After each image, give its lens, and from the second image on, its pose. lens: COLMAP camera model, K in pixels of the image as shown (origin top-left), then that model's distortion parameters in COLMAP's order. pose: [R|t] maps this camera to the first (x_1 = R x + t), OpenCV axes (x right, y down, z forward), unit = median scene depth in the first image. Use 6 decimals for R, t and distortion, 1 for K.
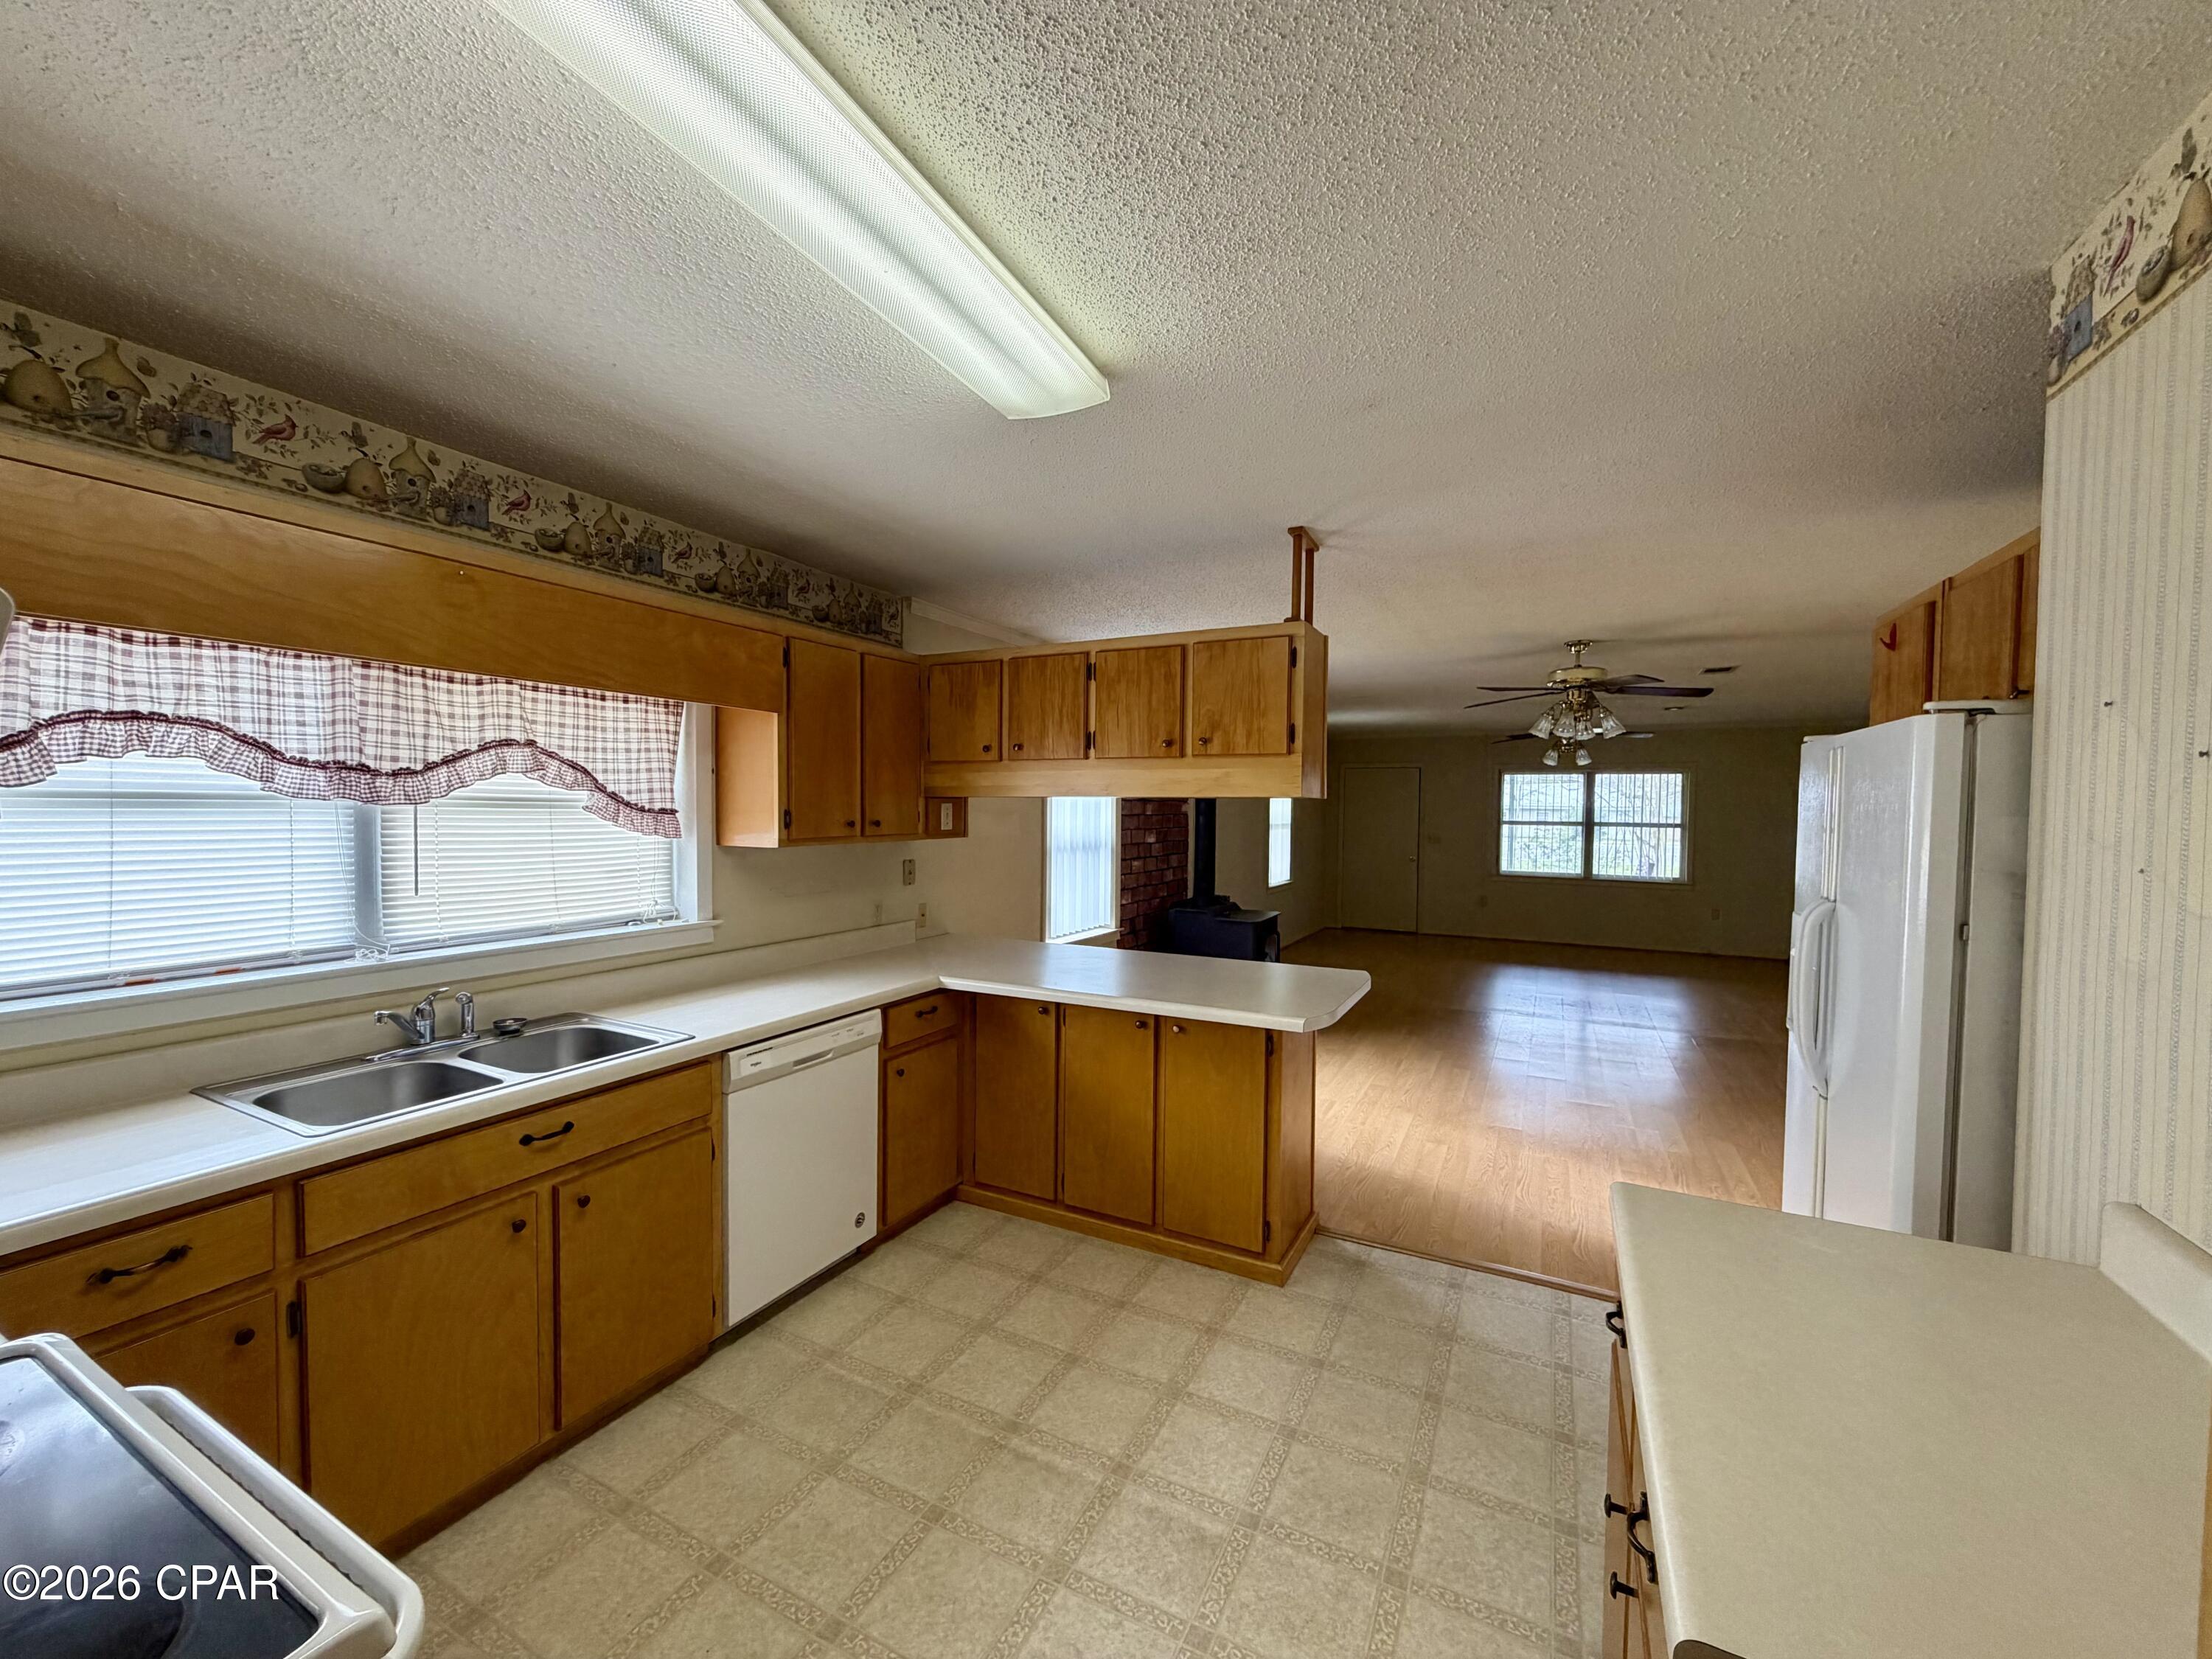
lens RADIAL K [[882.6, 0, 1099.8], [0, 882.6, 830.2], [0, 0, 1]] dist [0.000770, -0.000275]
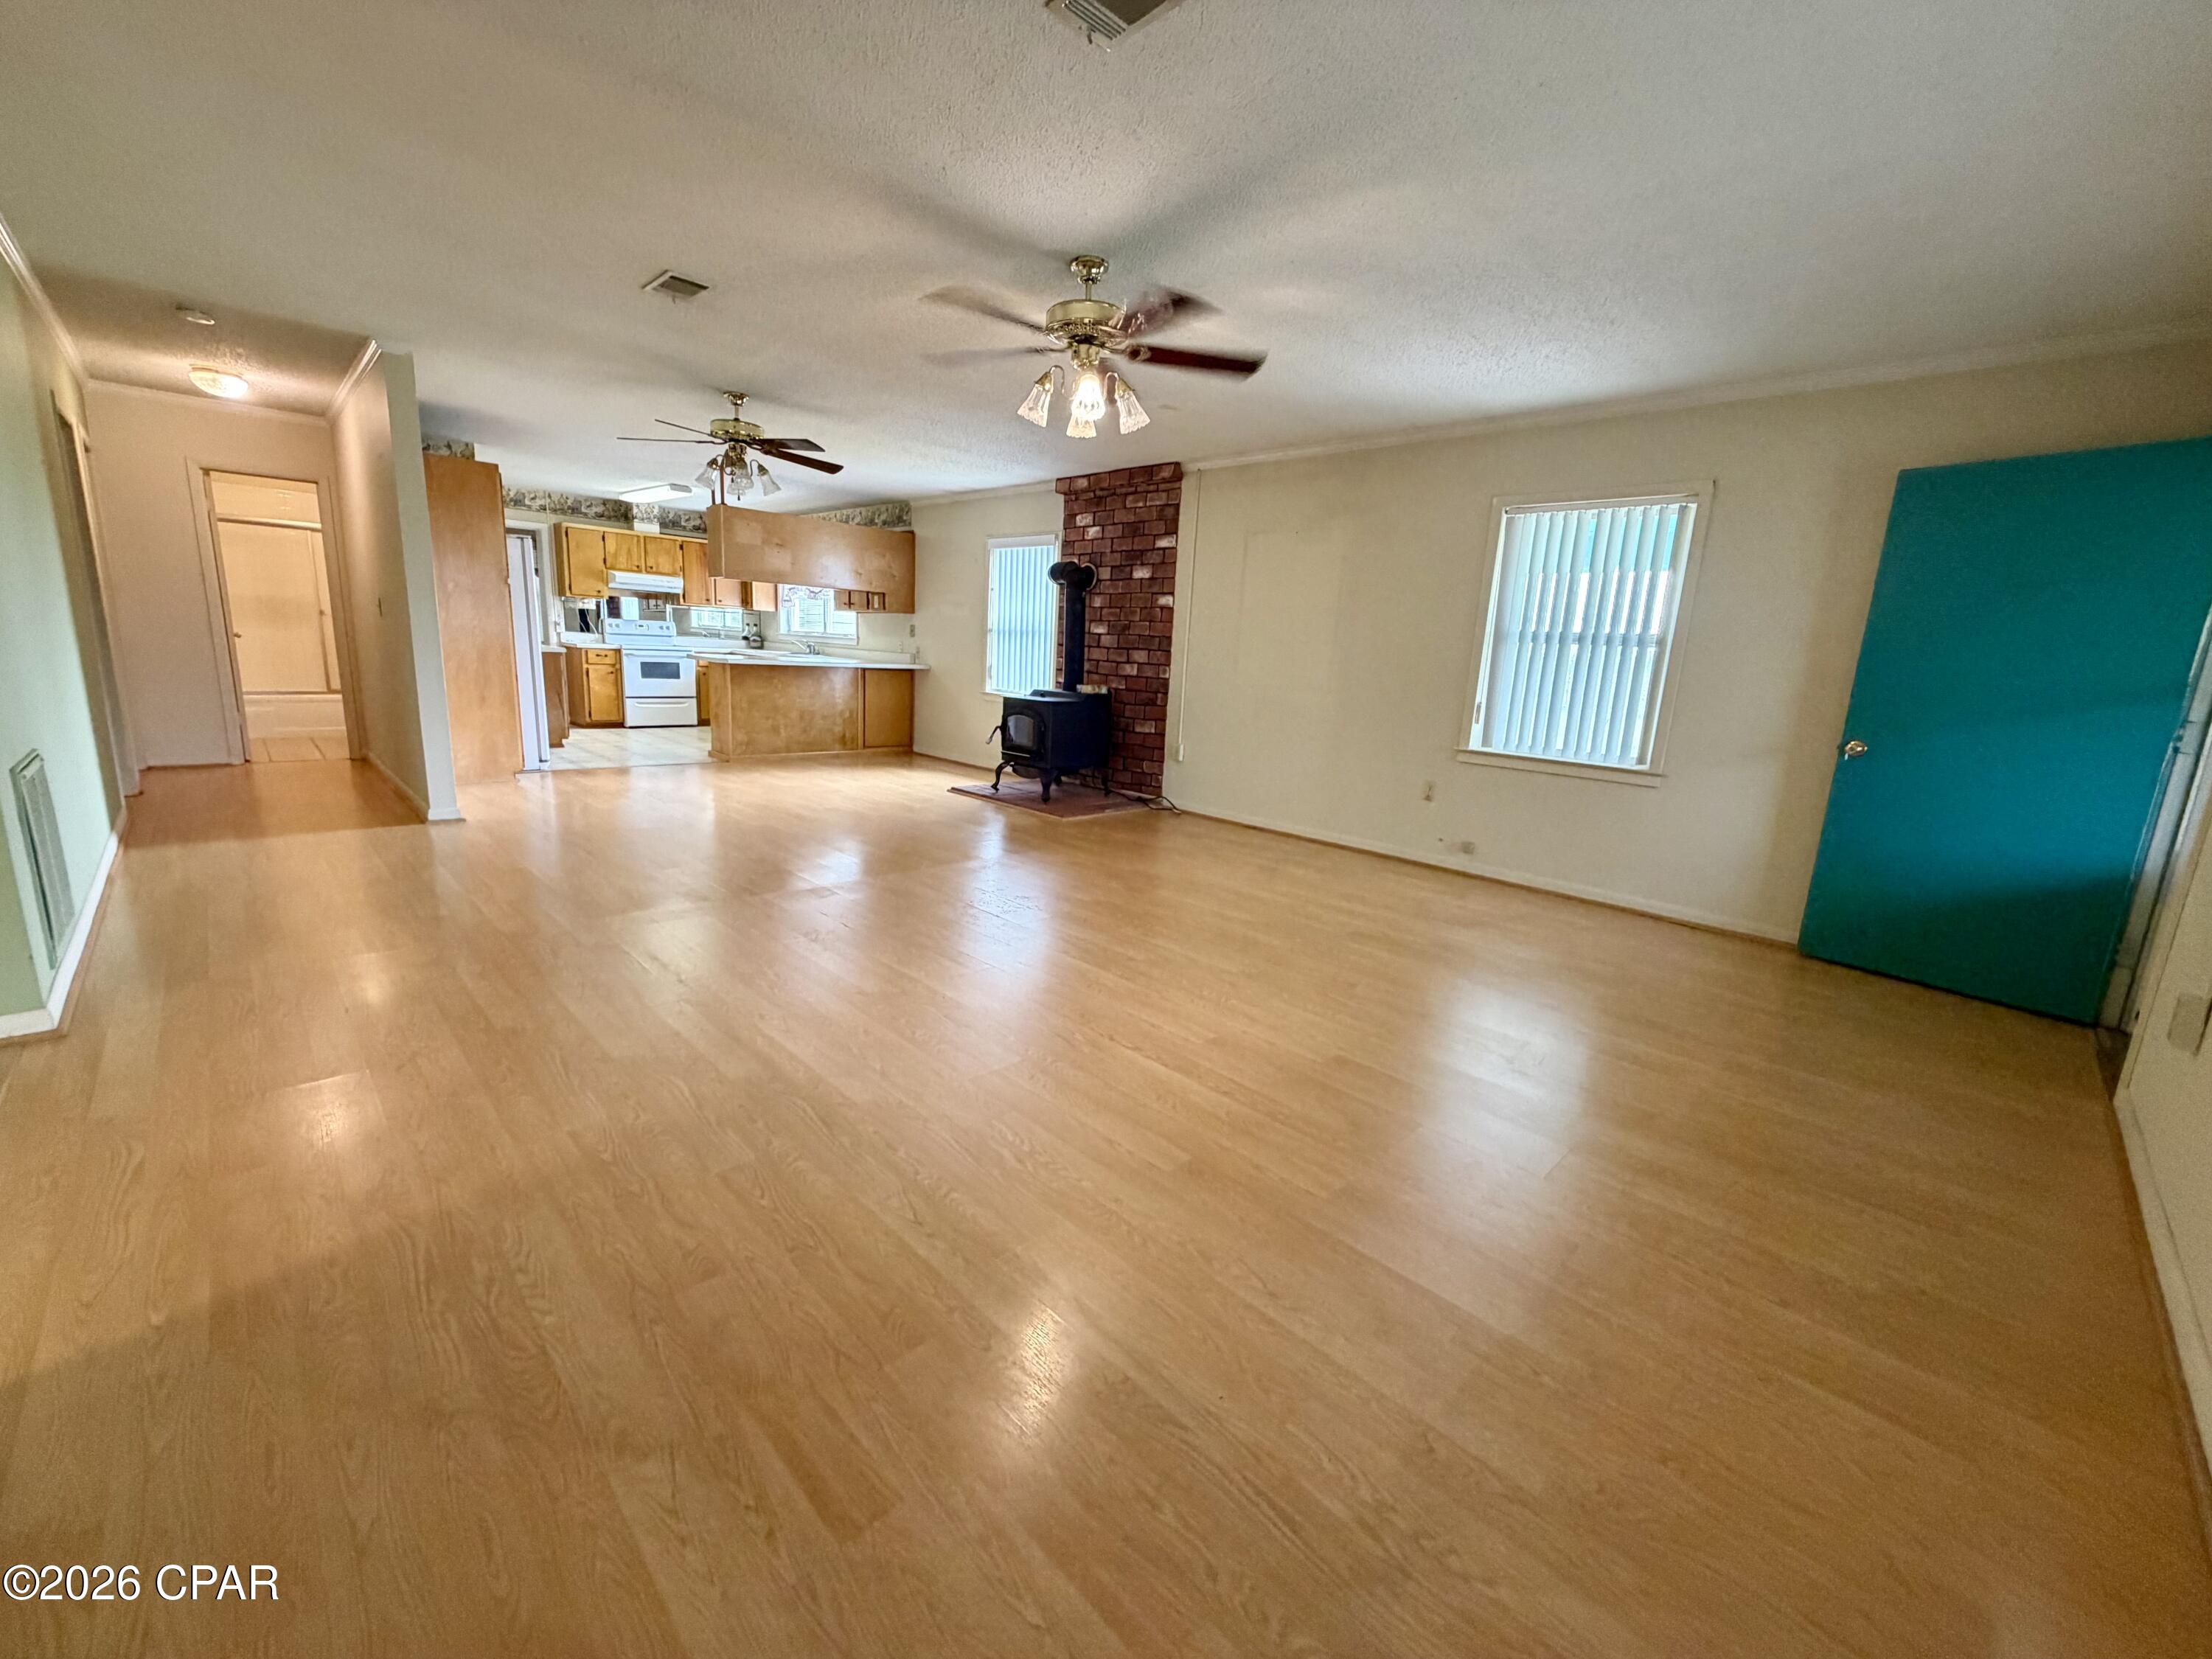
lens RADIAL K [[877.7, 0, 1105.5], [0, 877.7, 836.7], [0, 0, 1]] dist [-0.008156, -0.000170]
pose [[-0.301423, 0.173144, -0.937638, 2.540693], [-0.085156, 0.974556, 0.207336, 0.075934], [0.949680, 0.142341, -0.279009, 3.069787]]
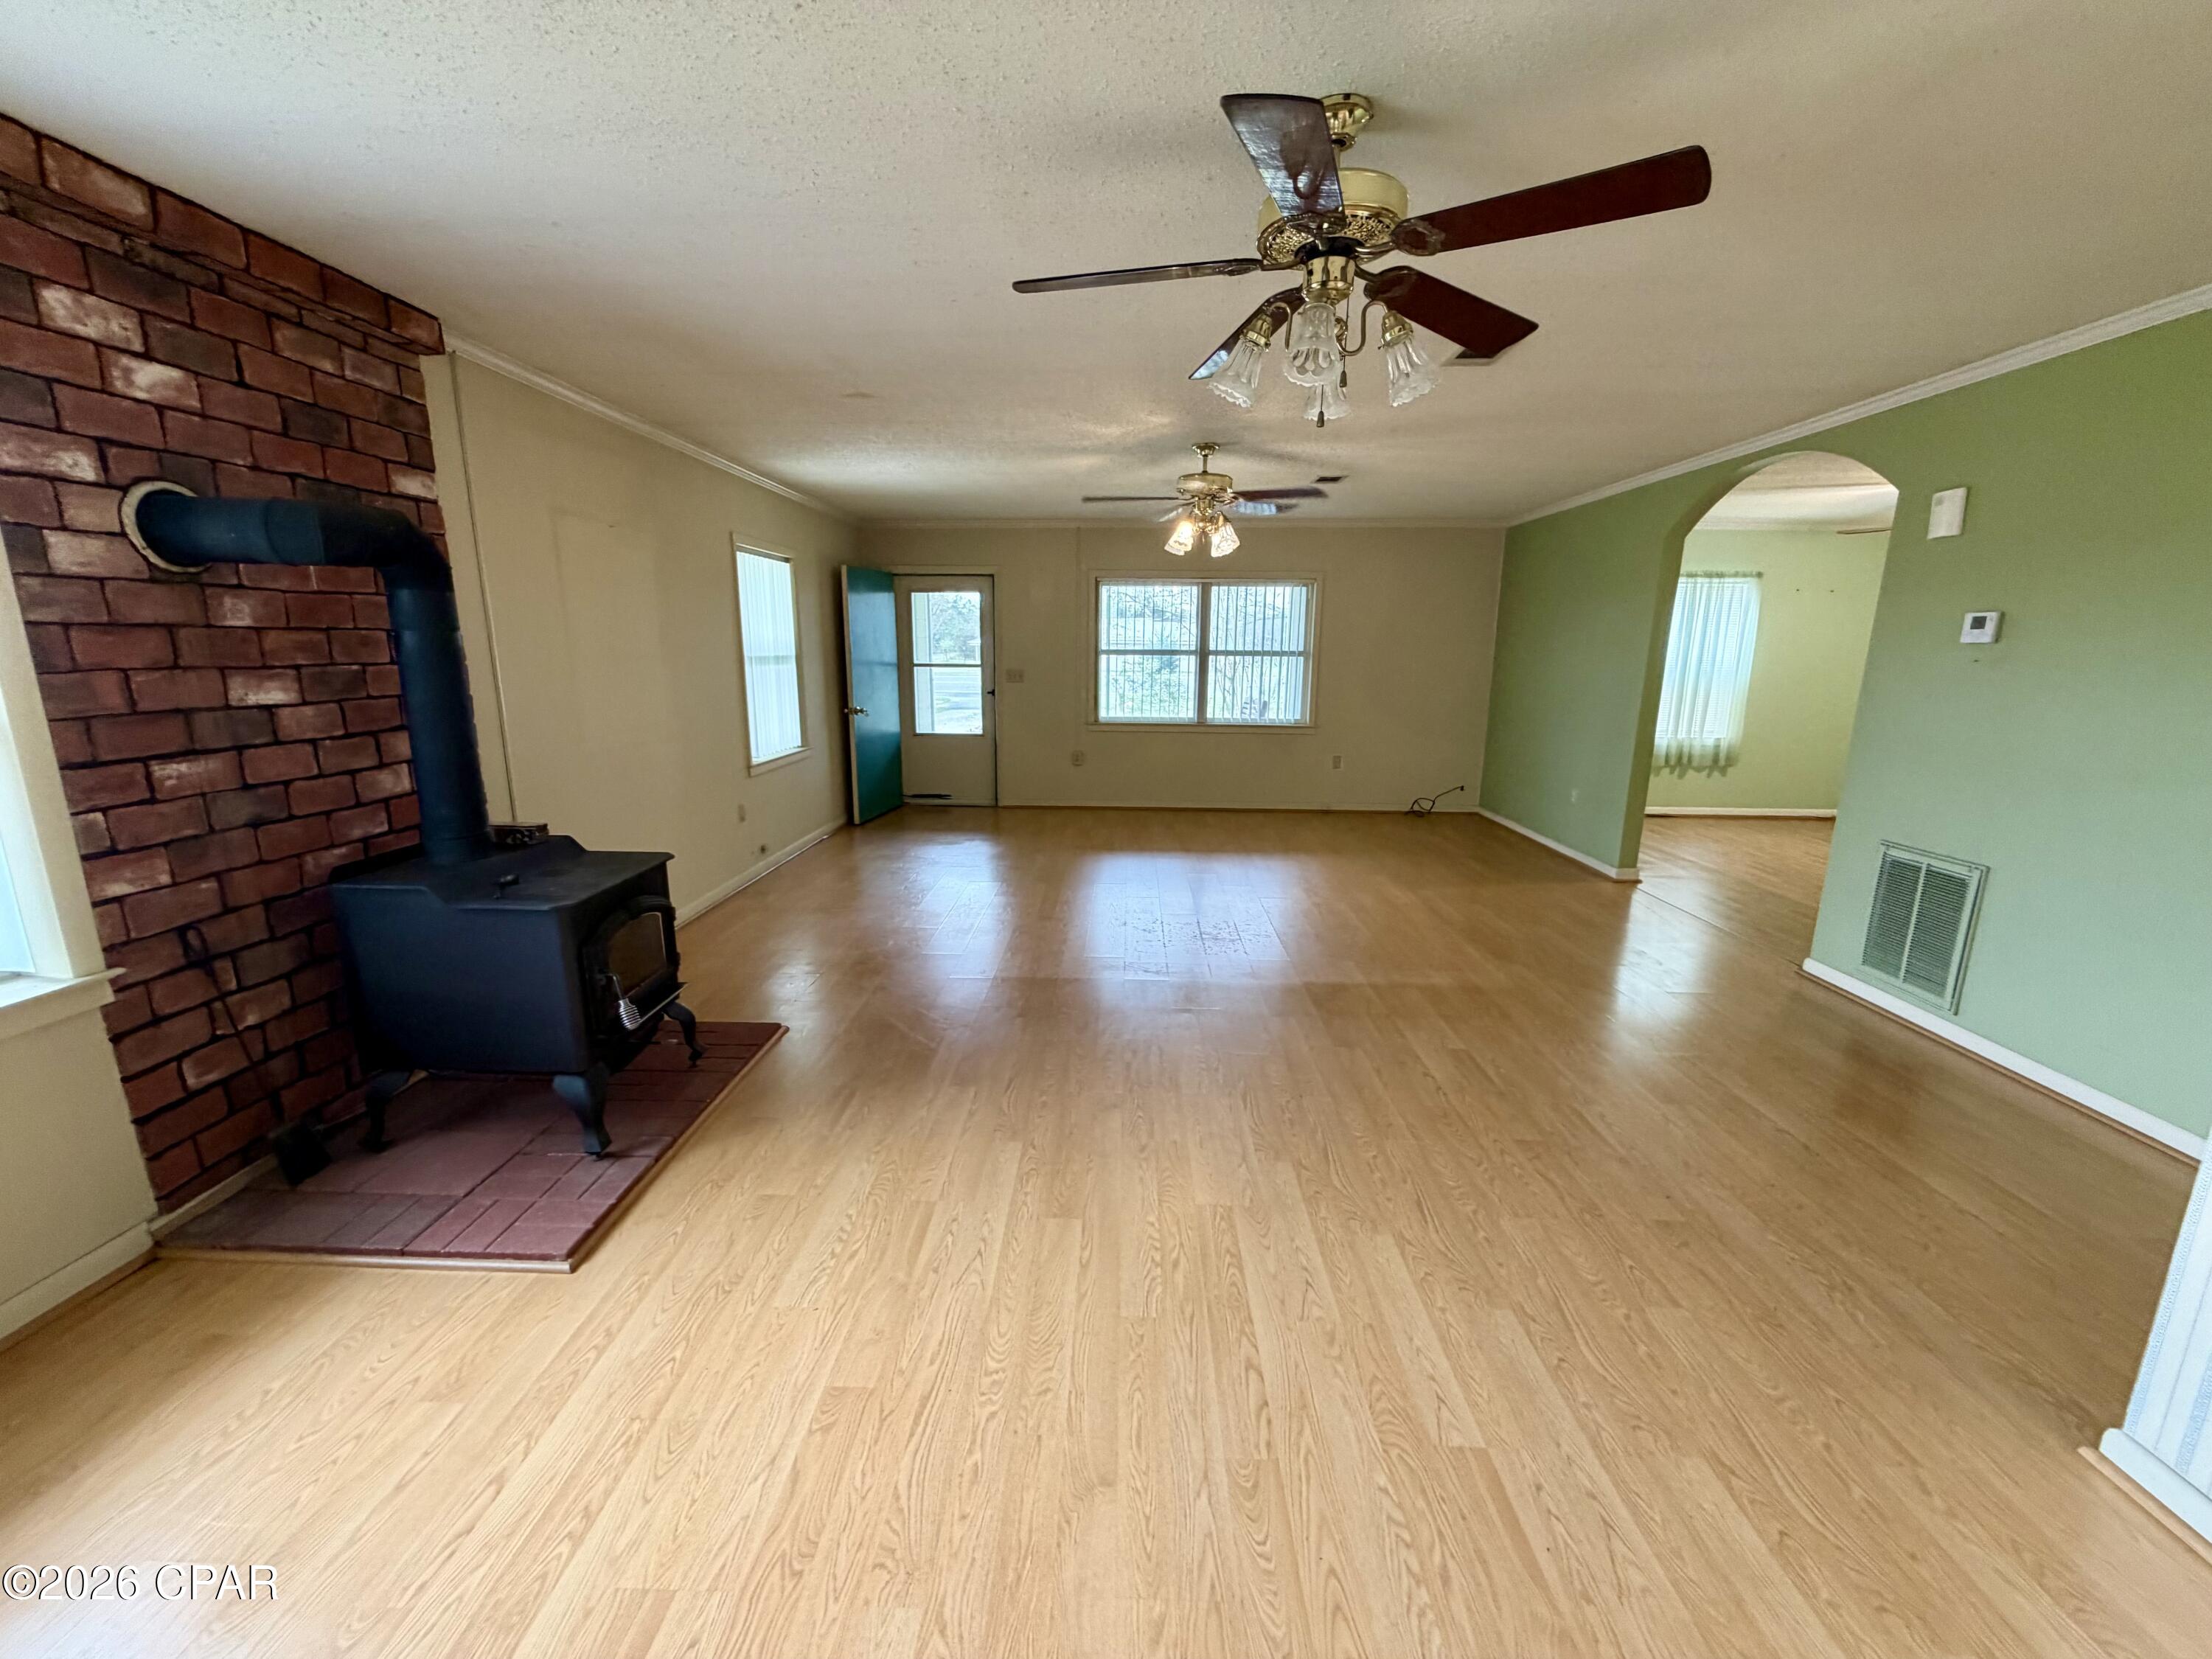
lens RADIAL K [[882.6, 0, 1099.8], [0, 882.6, 830.2], [0, 0, 1]] dist [0.000770, -0.000275]
pose [[0.903466, -0.092149, 0.418639, 0.484750], [0.014839, 0.982759, 0.184297, 0.005733], [-0.428403, -0.160294, 0.889256, 1.168972]]
